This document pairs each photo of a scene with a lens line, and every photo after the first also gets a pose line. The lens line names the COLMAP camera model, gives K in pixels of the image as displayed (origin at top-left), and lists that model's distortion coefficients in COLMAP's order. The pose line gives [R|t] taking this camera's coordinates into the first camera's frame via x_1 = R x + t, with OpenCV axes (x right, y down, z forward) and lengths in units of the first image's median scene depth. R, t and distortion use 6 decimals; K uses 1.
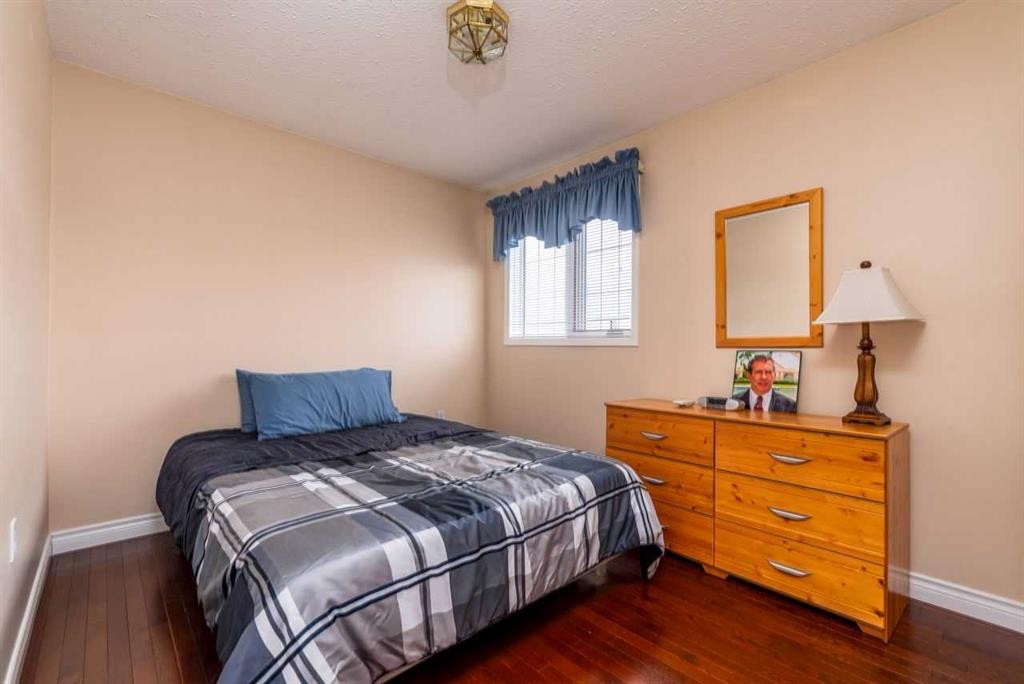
lens RADIAL K [[464.1, 0, 511.2], [0, 464.1, 340.5], [0, 0, 1]] dist [-0.013061, -0.000583]
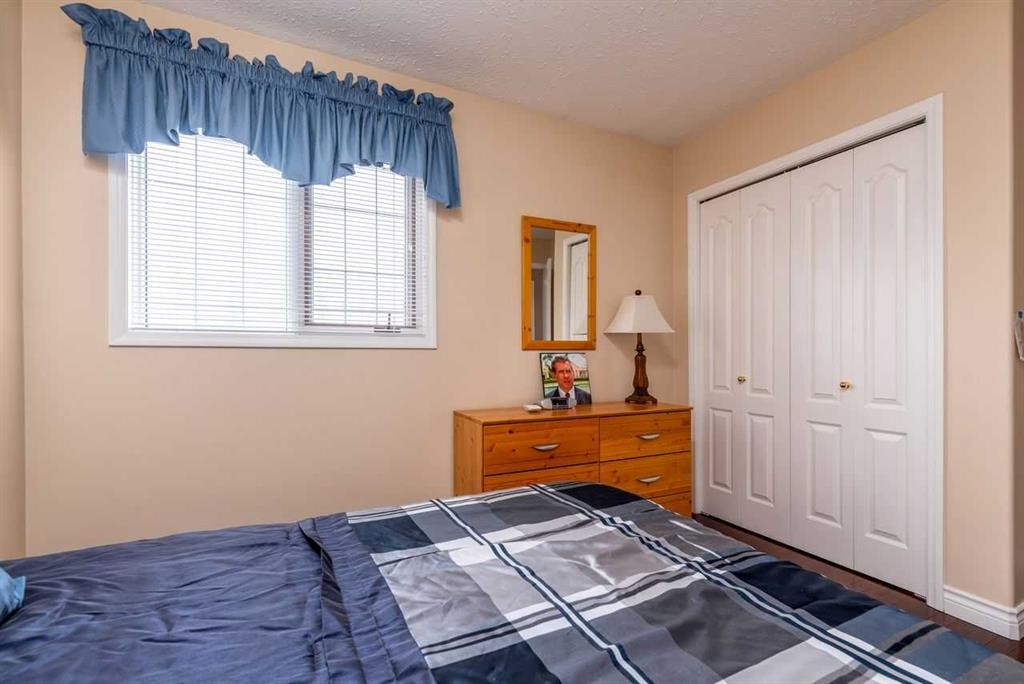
lens RADIAL K [[464.1, 0, 512.3], [0, 464.1, 350.2], [0, 0, 1]] dist [-0.013061, -0.000583]
pose [[0.242366, -0.001511, 0.970184, -0.592053], [-0.017540, 0.999829, 0.005939, 0.010873], [-0.970026, -0.018457, 0.242298, 0.836773]]
